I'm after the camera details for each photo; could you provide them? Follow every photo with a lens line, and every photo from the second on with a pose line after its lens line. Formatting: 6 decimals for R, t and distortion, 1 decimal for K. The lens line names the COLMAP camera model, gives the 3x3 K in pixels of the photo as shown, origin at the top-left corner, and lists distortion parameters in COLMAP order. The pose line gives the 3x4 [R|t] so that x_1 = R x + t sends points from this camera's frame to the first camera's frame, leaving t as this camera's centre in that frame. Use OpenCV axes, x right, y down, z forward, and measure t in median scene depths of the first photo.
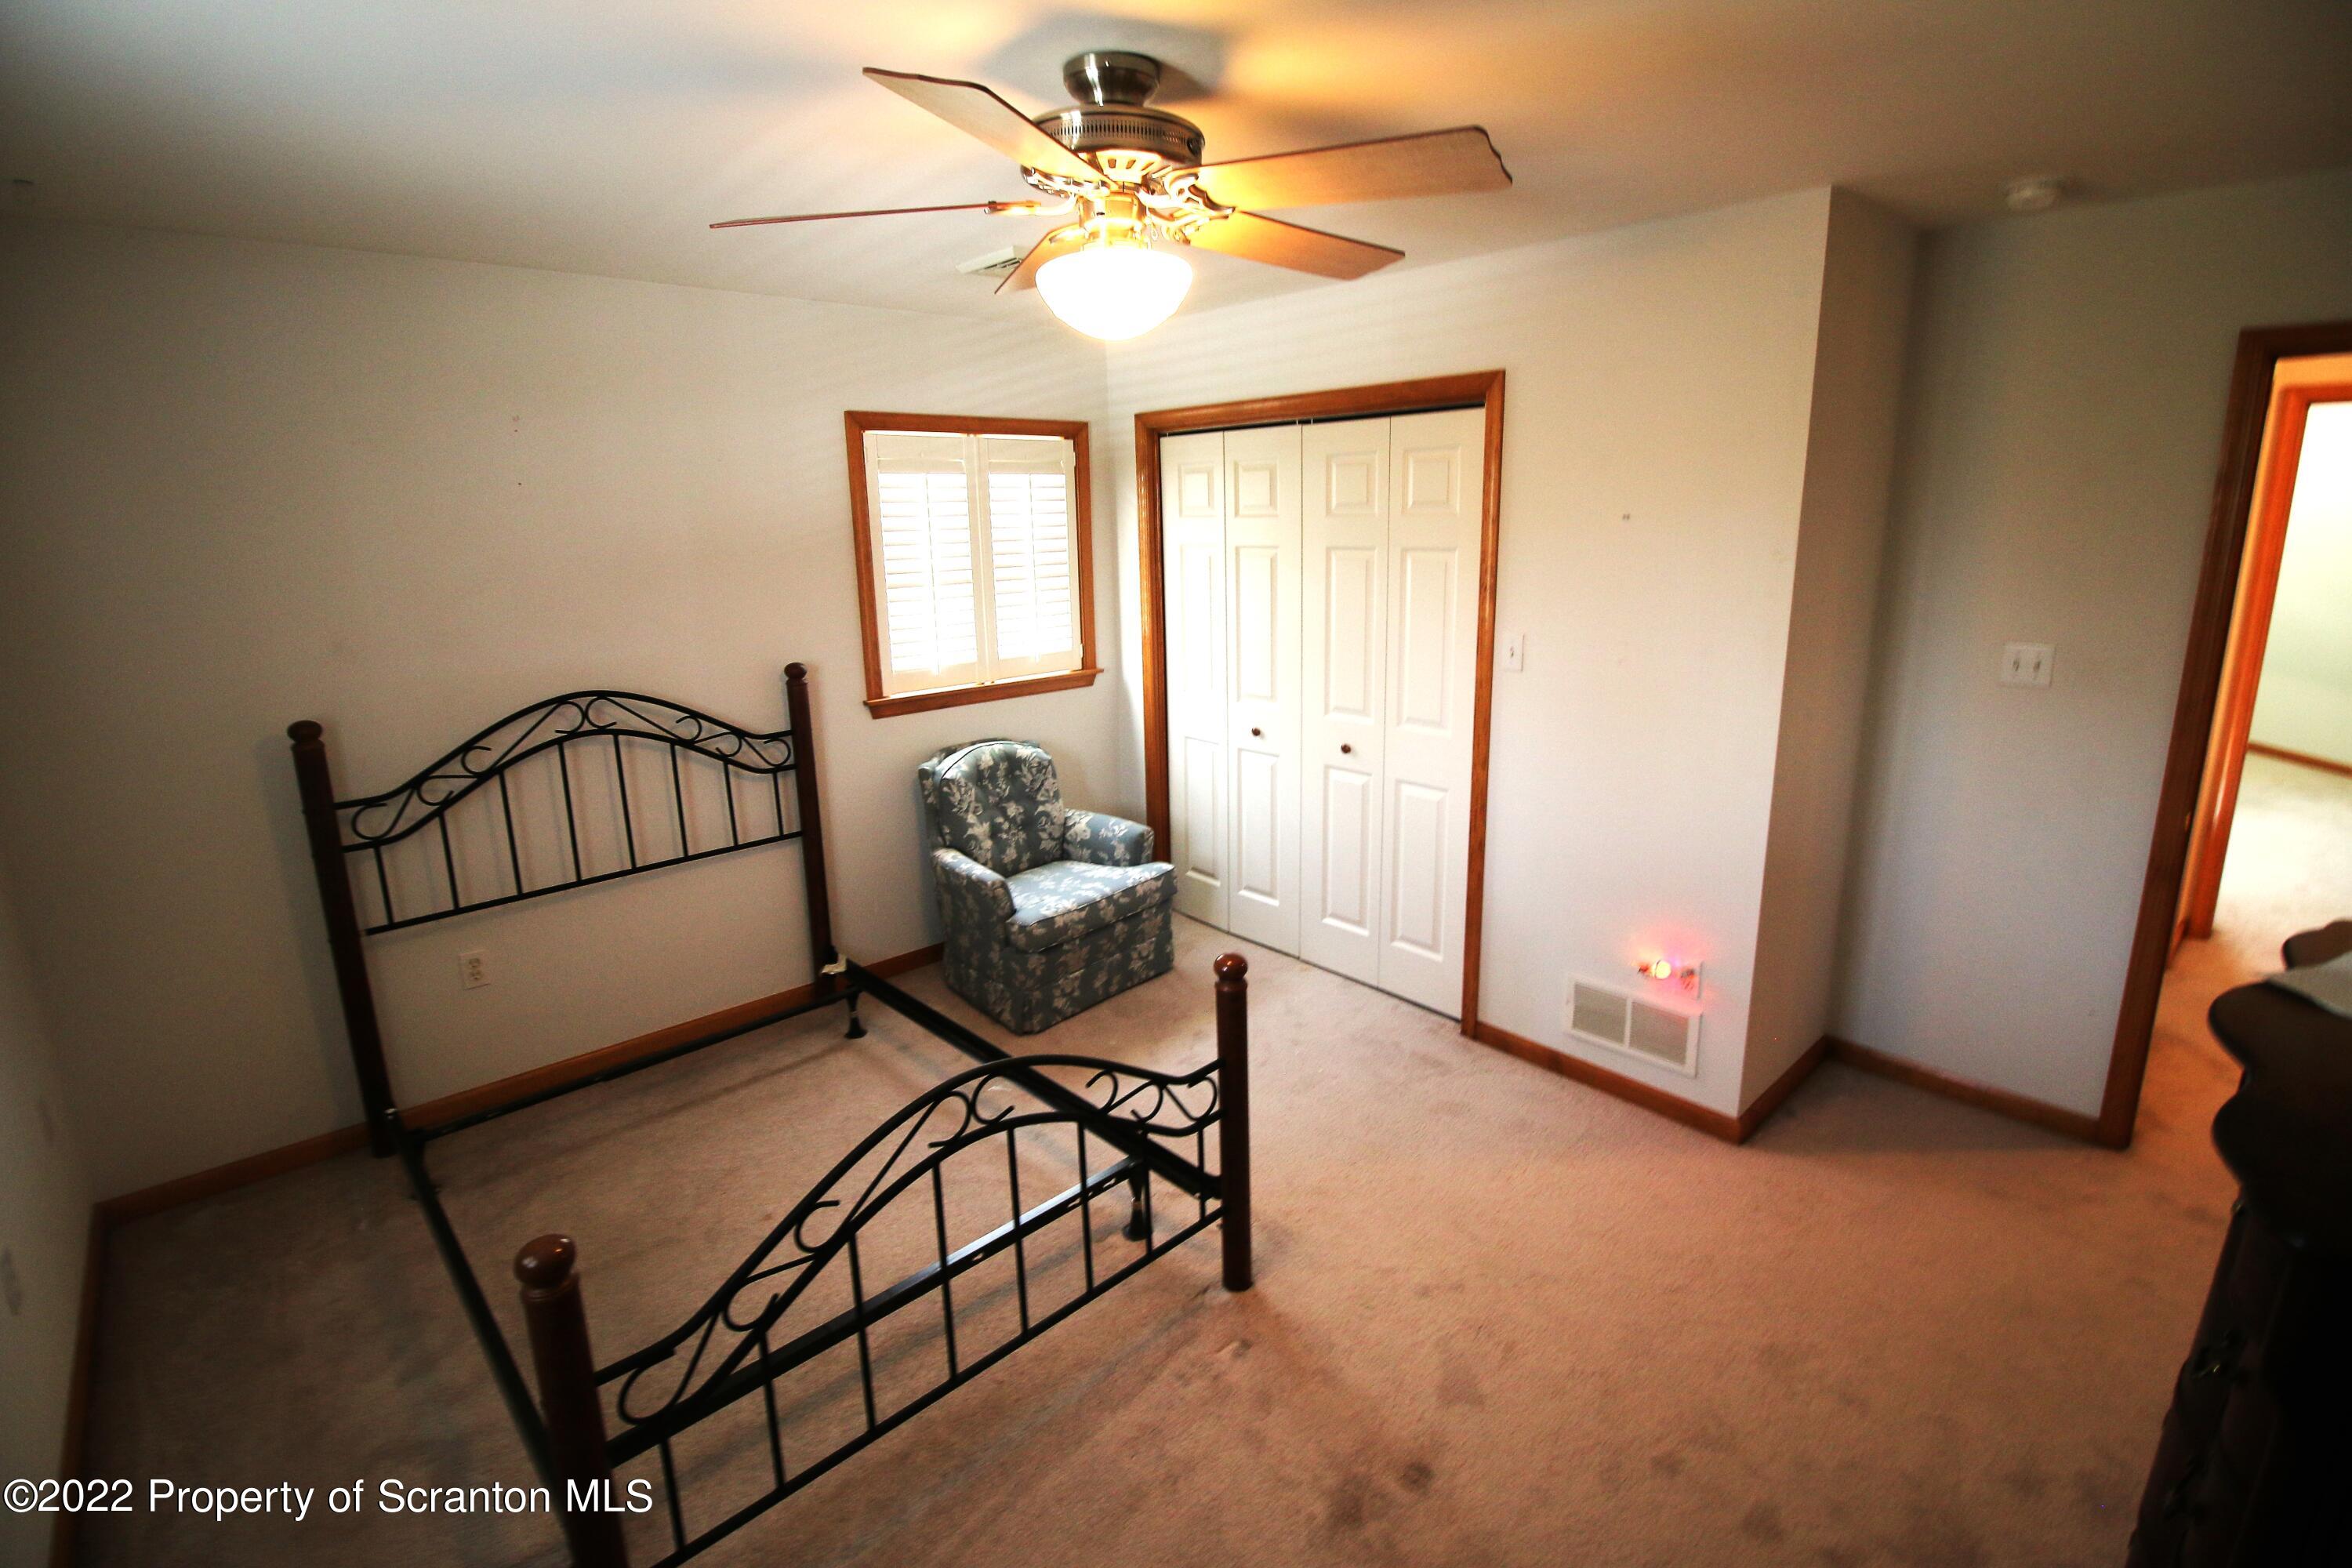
lens RADIAL K [[1075.6, 0, 1173.6], [0, 1075.6, 751.8], [0, 0, 1]] dist [0.001863, -0.013316]
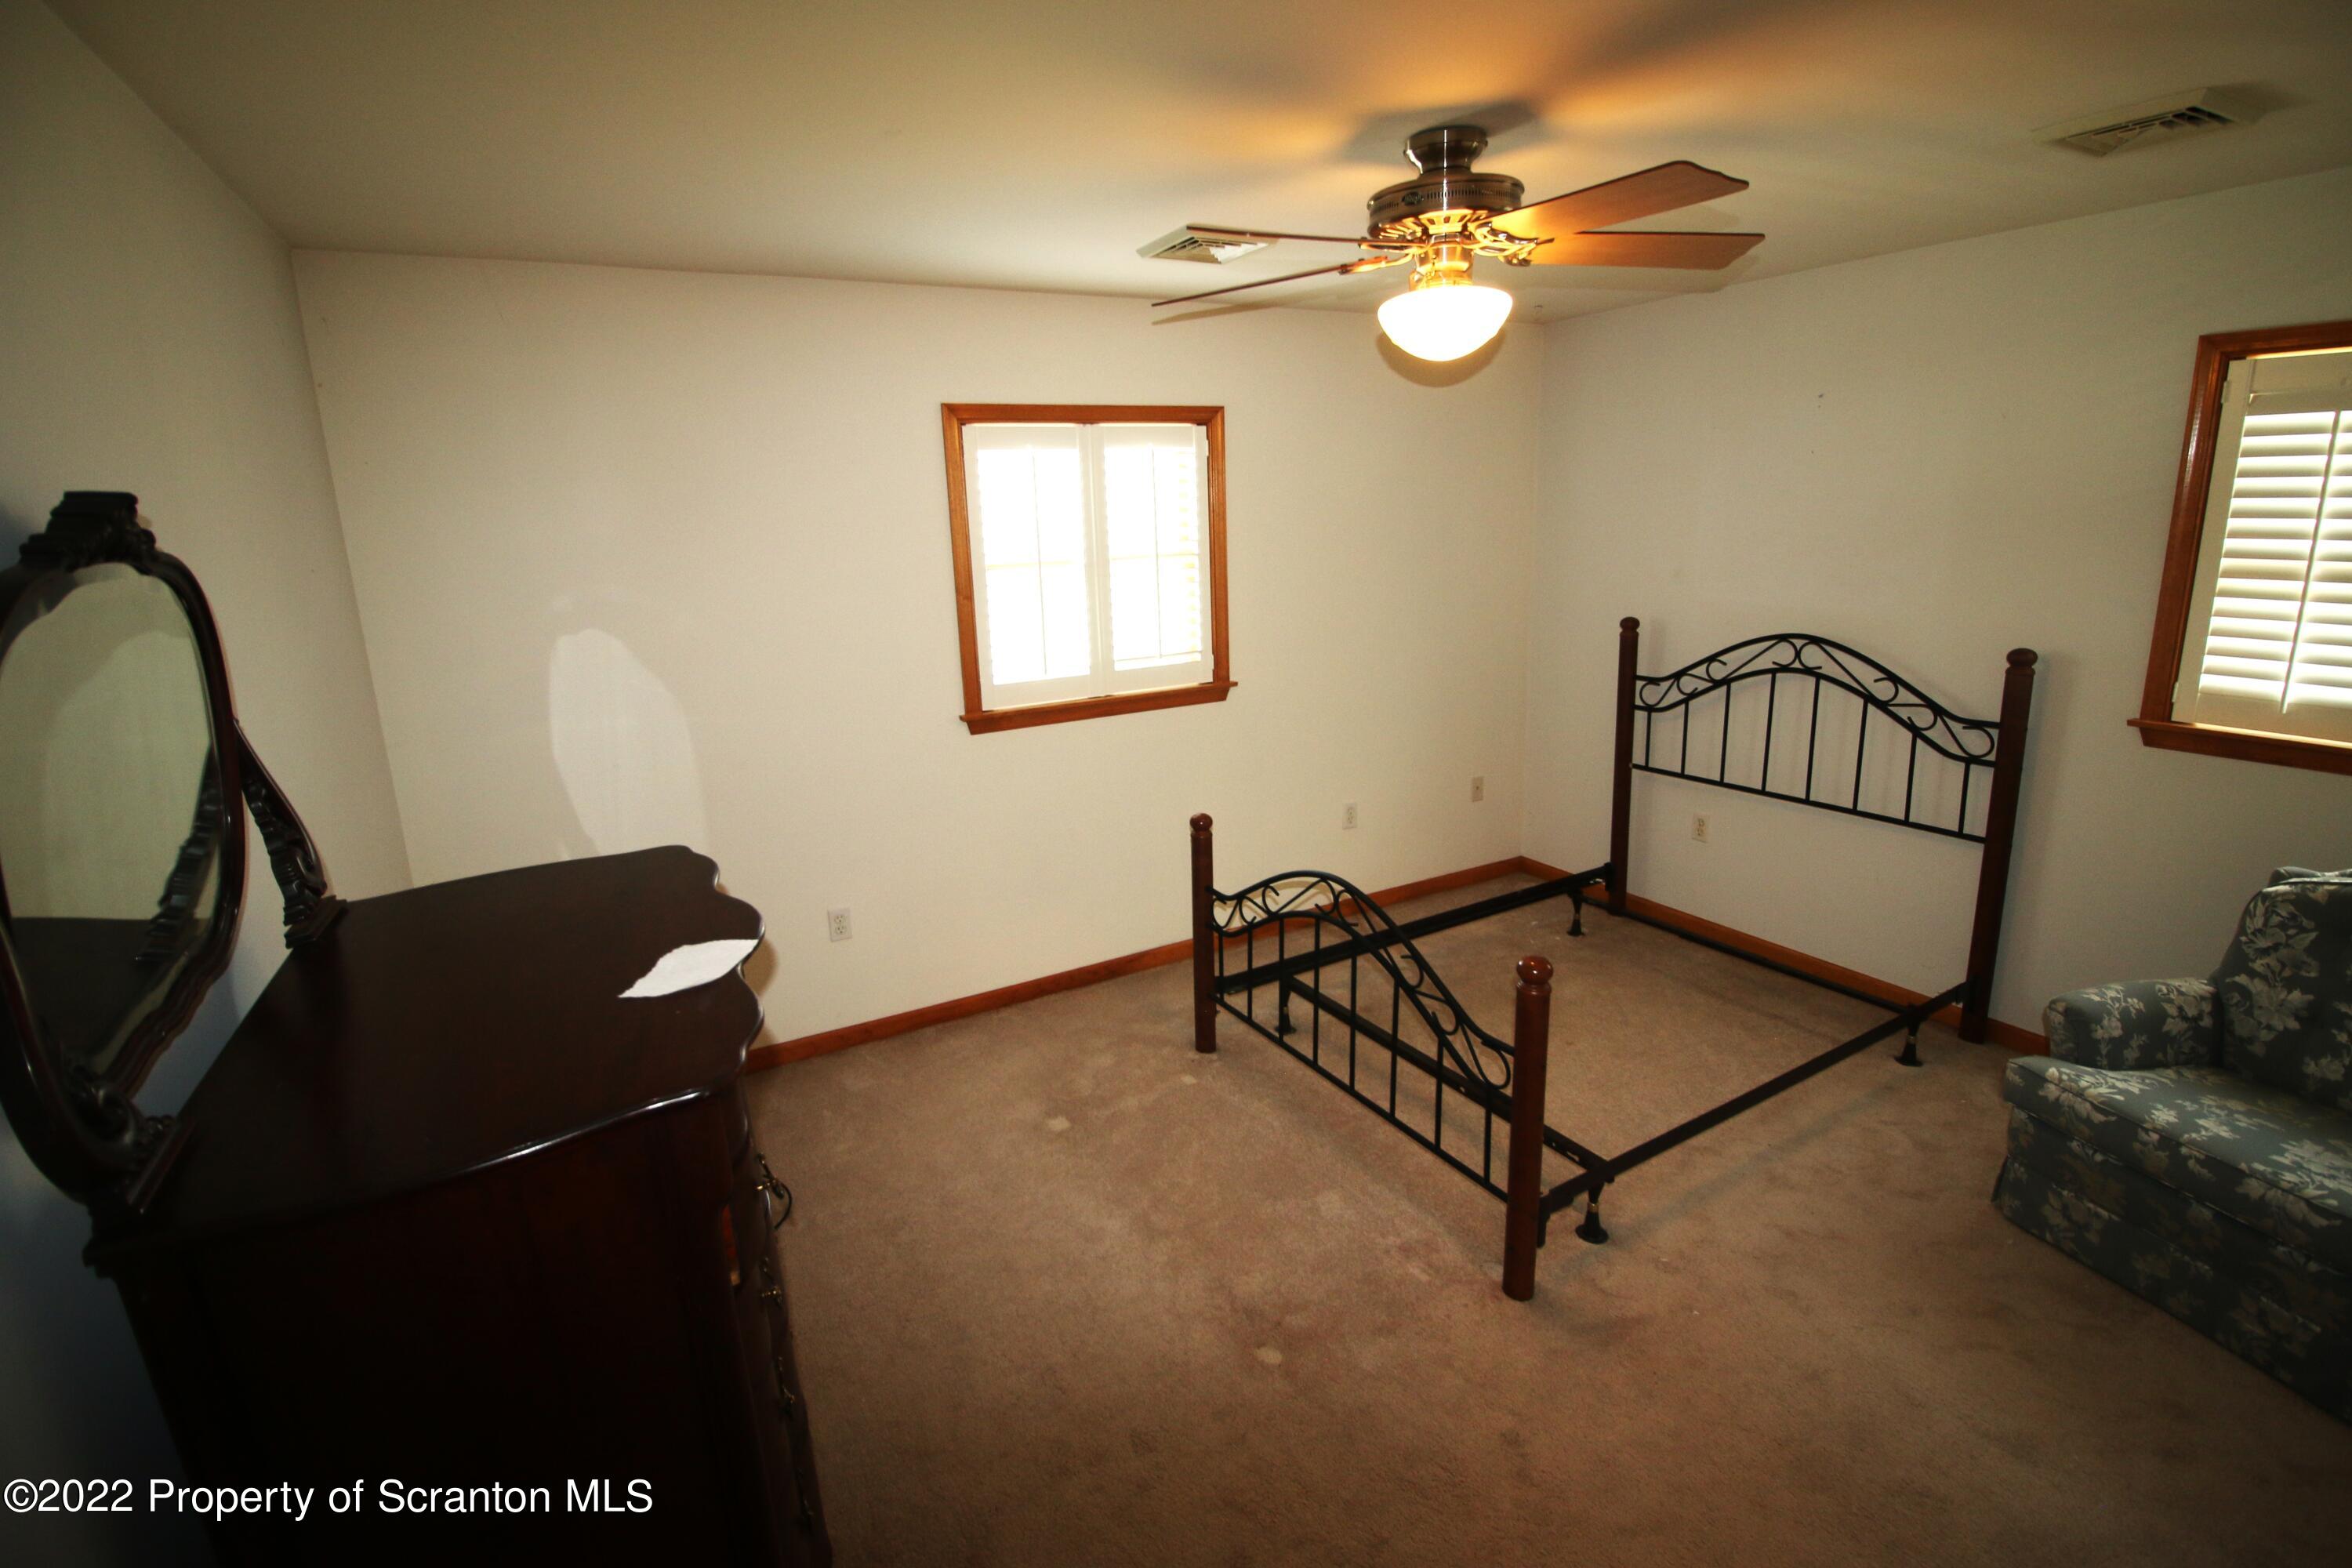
lens RADIAL K [[1075.6, 0, 1173.6], [0, 1075.6, 751.8], [0, 0, 1]] dist [0.001863, -0.013316]
pose [[-0.202517, 0.251801, -0.946353, 0.706933], [-0.176269, 0.941220, 0.288156, -0.150547], [0.963284, 0.225169, -0.146229, 0.551117]]
